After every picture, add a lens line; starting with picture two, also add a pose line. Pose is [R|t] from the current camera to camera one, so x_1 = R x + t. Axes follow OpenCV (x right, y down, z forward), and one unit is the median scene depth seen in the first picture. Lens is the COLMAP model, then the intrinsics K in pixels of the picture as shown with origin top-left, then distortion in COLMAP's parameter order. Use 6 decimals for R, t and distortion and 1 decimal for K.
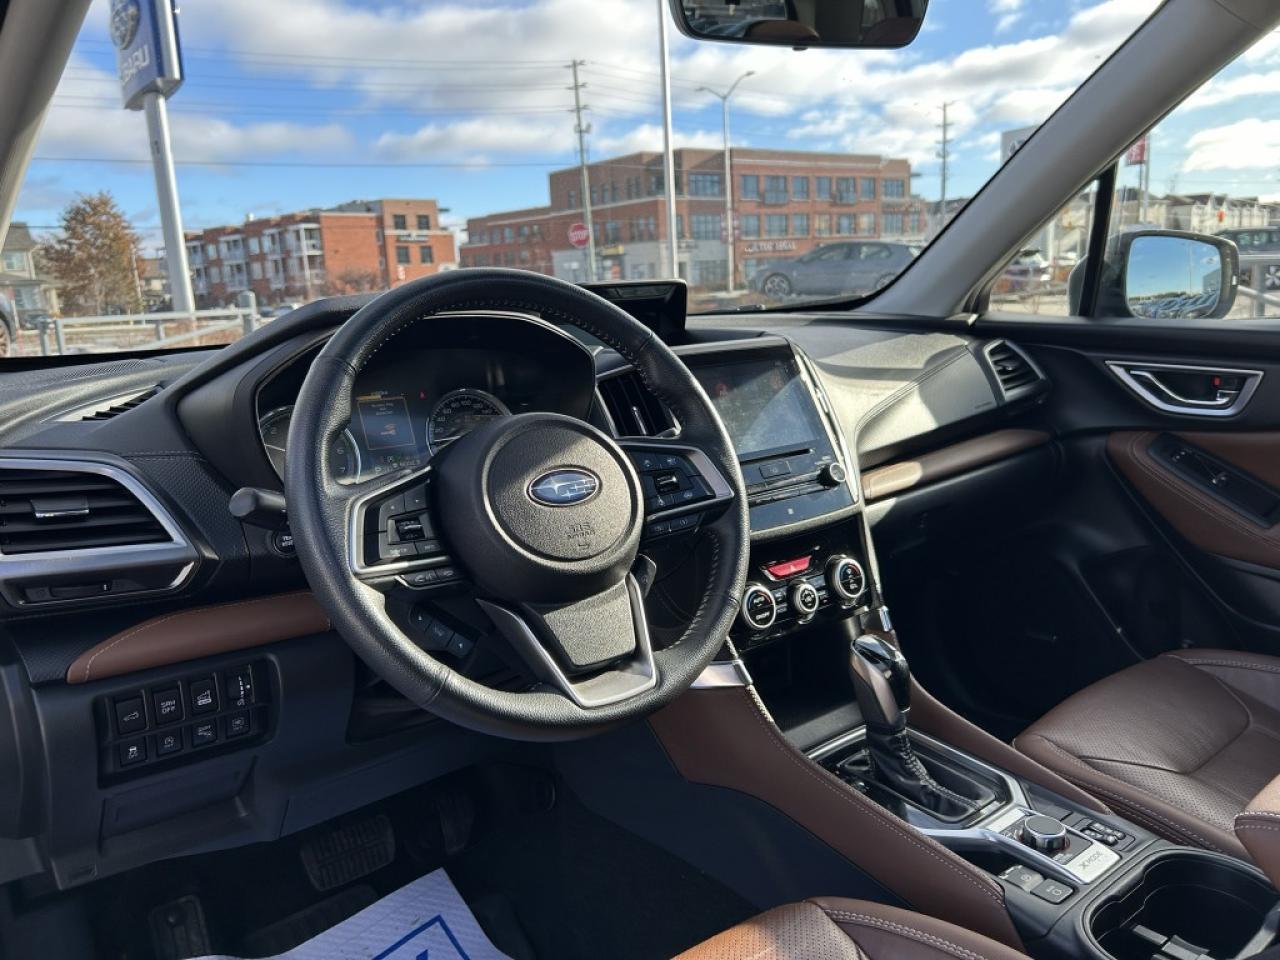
lens RADIAL K [[976.8, 0, 633.2], [0, 976.8, 483.9], [0, 0, 1]] dist [0.057781, -0.088319]
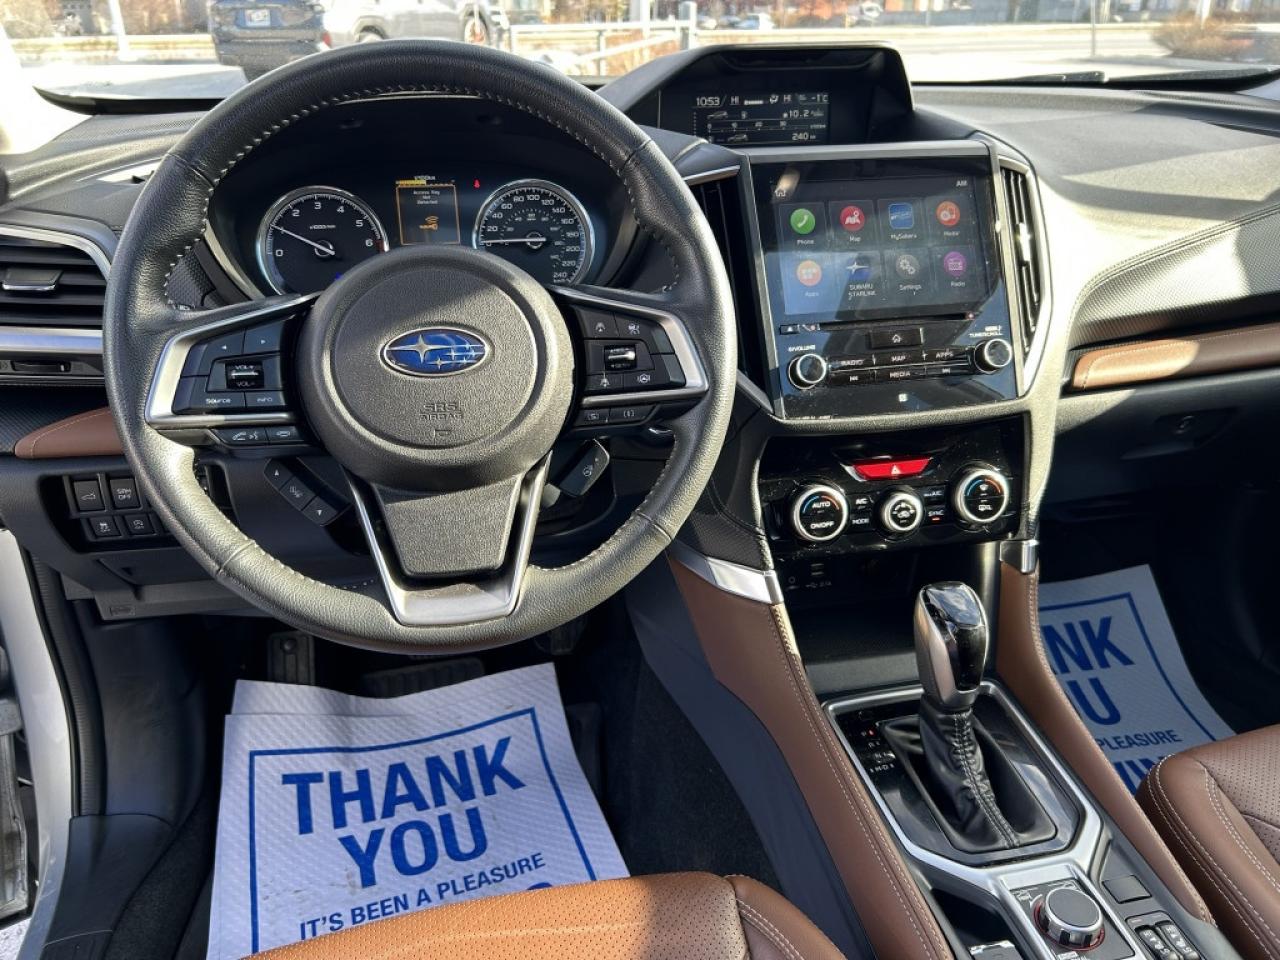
lens RADIAL K [[978.2, 0, 638.0], [0, 978.2, 488.2], [0, 0, 1]] dist [0.061924, -0.080552]
pose [[0.897096, 0.226308, -0.379477, 0.291907], [-0.119214, 0.950991, 0.285315, -0.099899], [0.425448, -0.210716, 0.880109, 0.251776]]
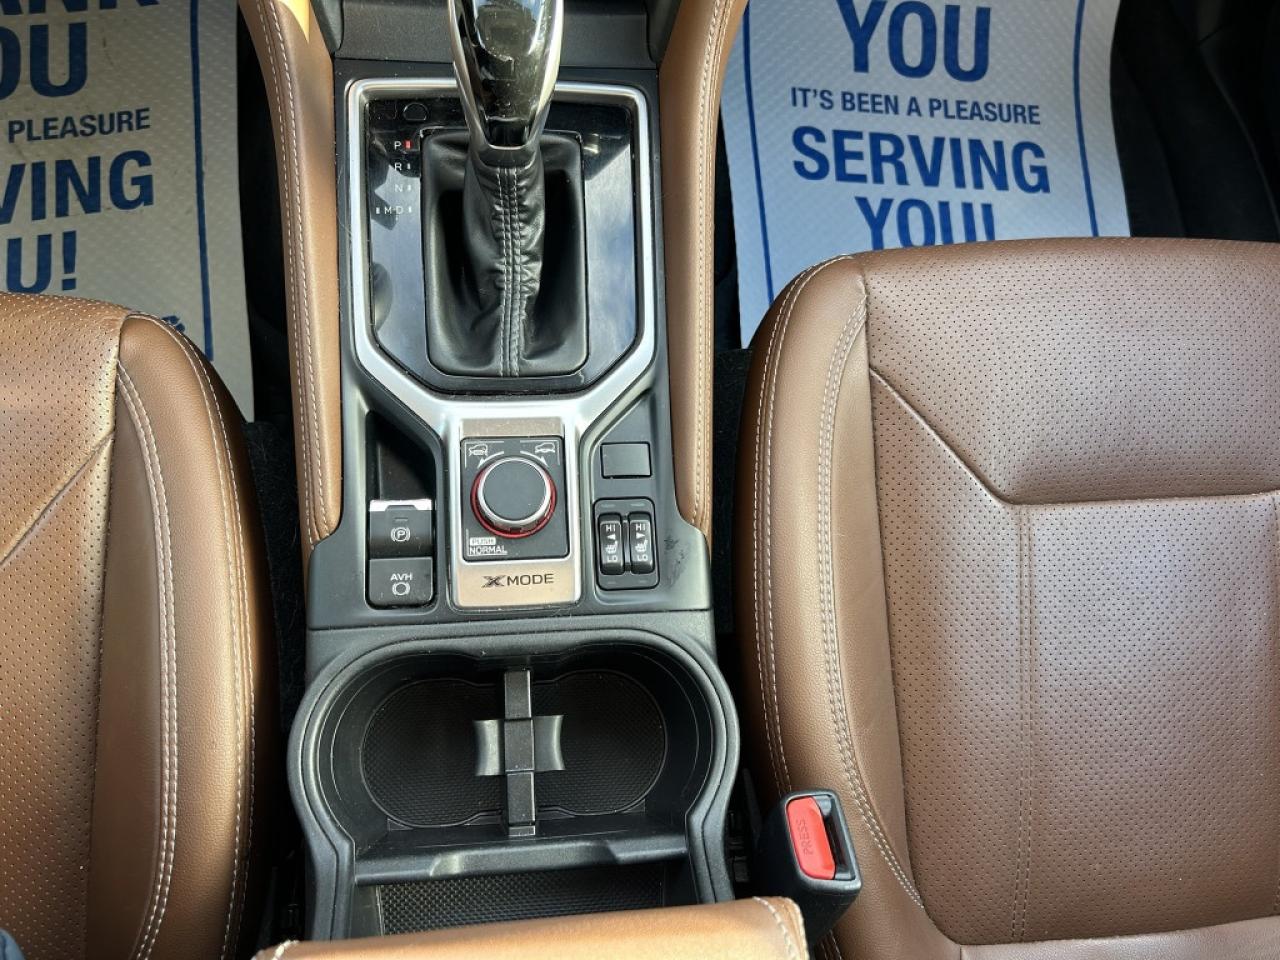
lens RADIAL K [[987.8, 0, 640.0], [0, 987.8, 480.0], [0, 0, 1]] dist [0.063456, -0.105539]
pose [[0.792560, 0.609329, -0.023785, 0.420168], [-0.272804, 0.389182, 0.879838, -0.135018], [0.545368, -0.690836, 0.474678, 0.681034]]
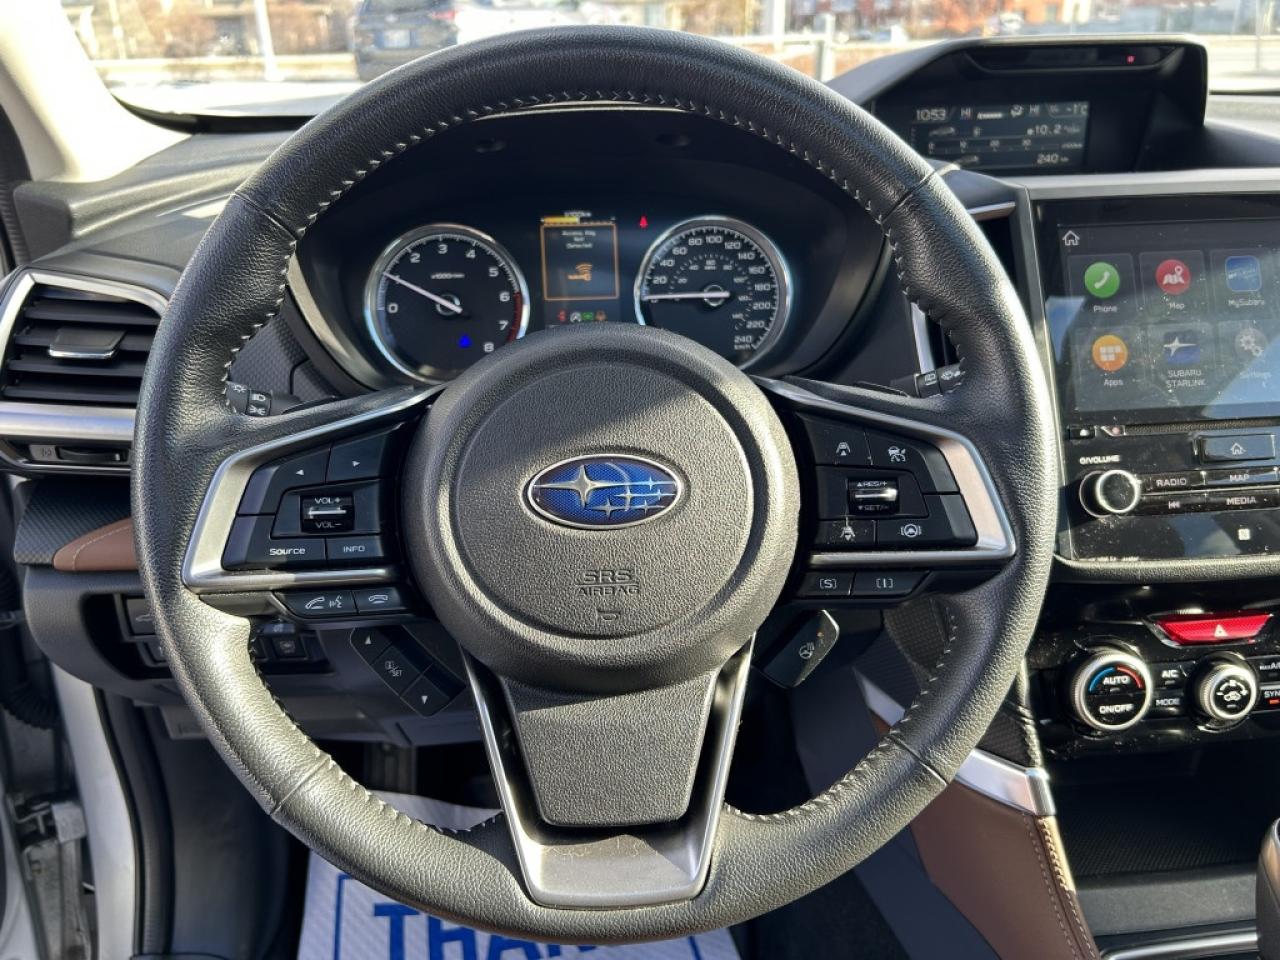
lens RADIAL K [[976.8, 0, 633.2], [0, 976.8, 483.9], [0, 0, 1]] dist [0.057781, -0.088319]
pose [[0.838789, 0.253819, -0.481672, 0.140038], [-0.125041, 0.950844, 0.283304, -0.109163], [0.529903, -0.177404, 0.829295, 0.417524]]
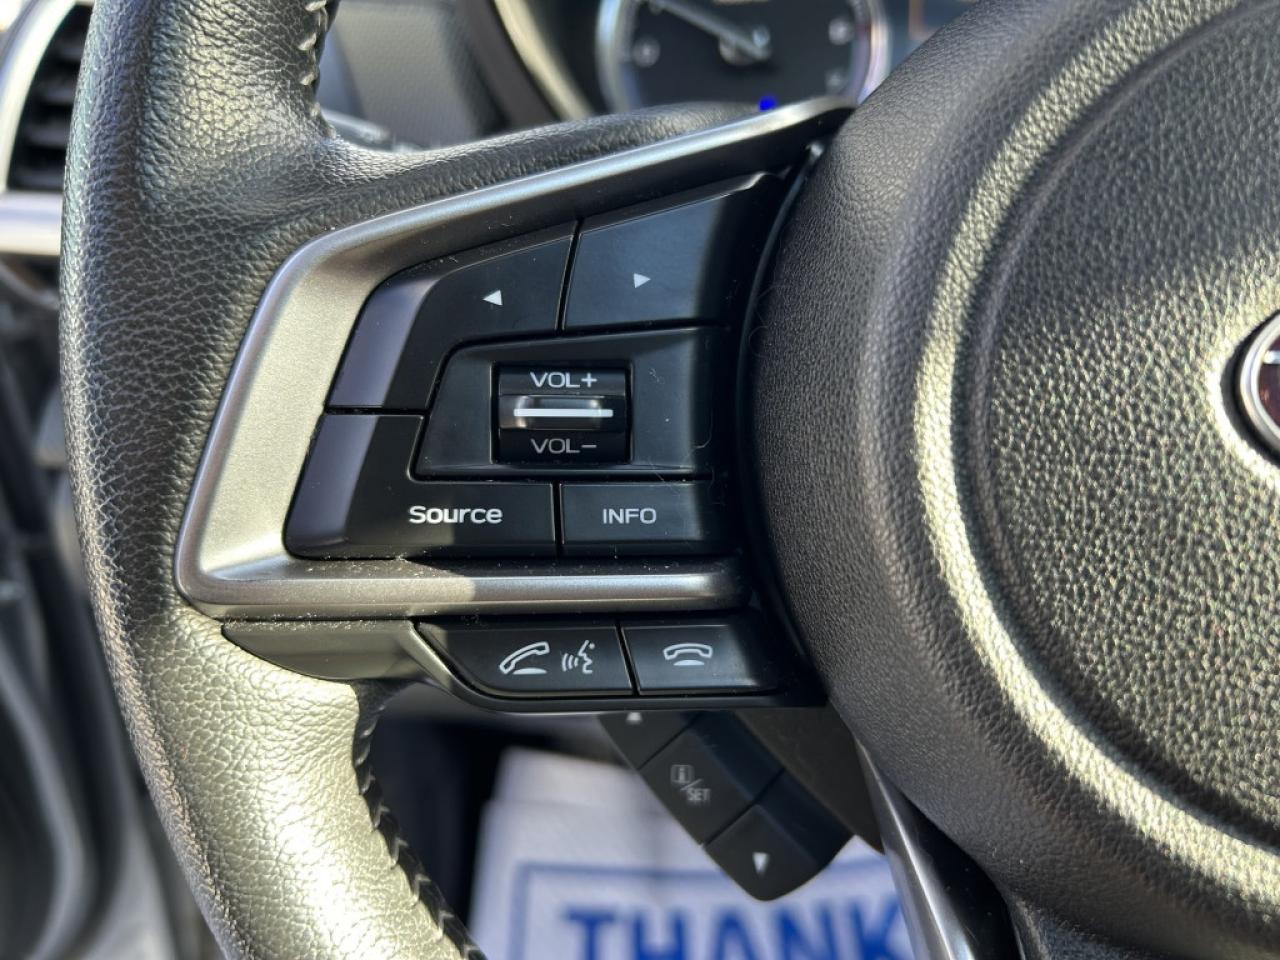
lens RADIAL K [[987.8, 0, 640.0], [0, 987.8, 480.0], [0, 0, 1]] dist [0.063456, -0.105539]
pose [[0.733432, 0.348569, -0.583590, -0.056626], [-0.112819, 0.909032, 0.401164, -0.020283], [0.670335, -0.228386, 0.706039, 0.583004]]
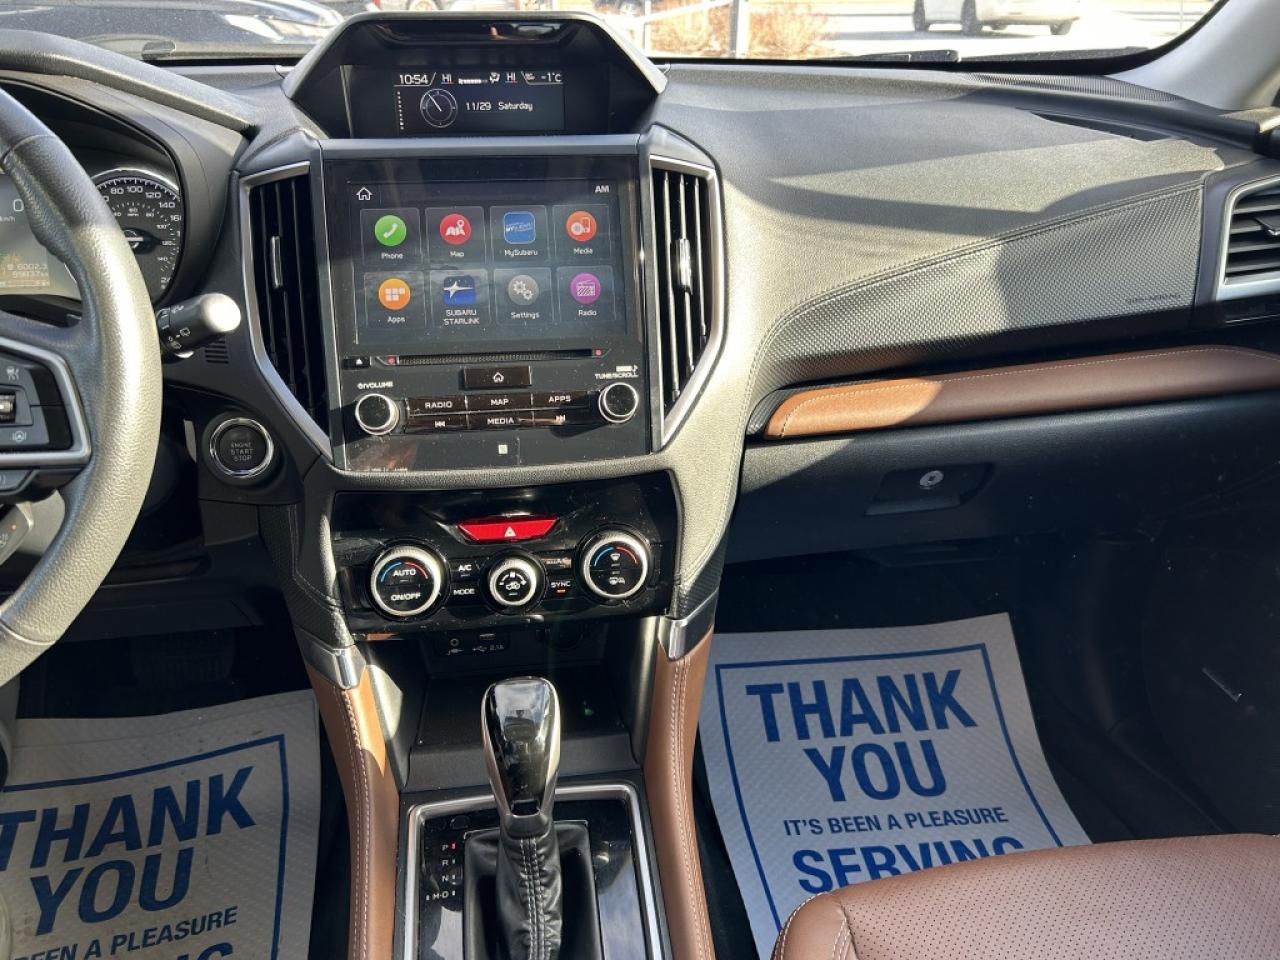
lens RADIAL K [[962.2, 0, 639.8], [0, 962.2, 484.2], [0, 0, 1]] dist [0.055322, -0.068065]
pose [[0.853195, 0.278522, -0.441003, 0.531116], [-0.137572, 0.935720, 0.324812, -0.167363], [0.503123, -0.216458, 0.836668, 0.553931]]
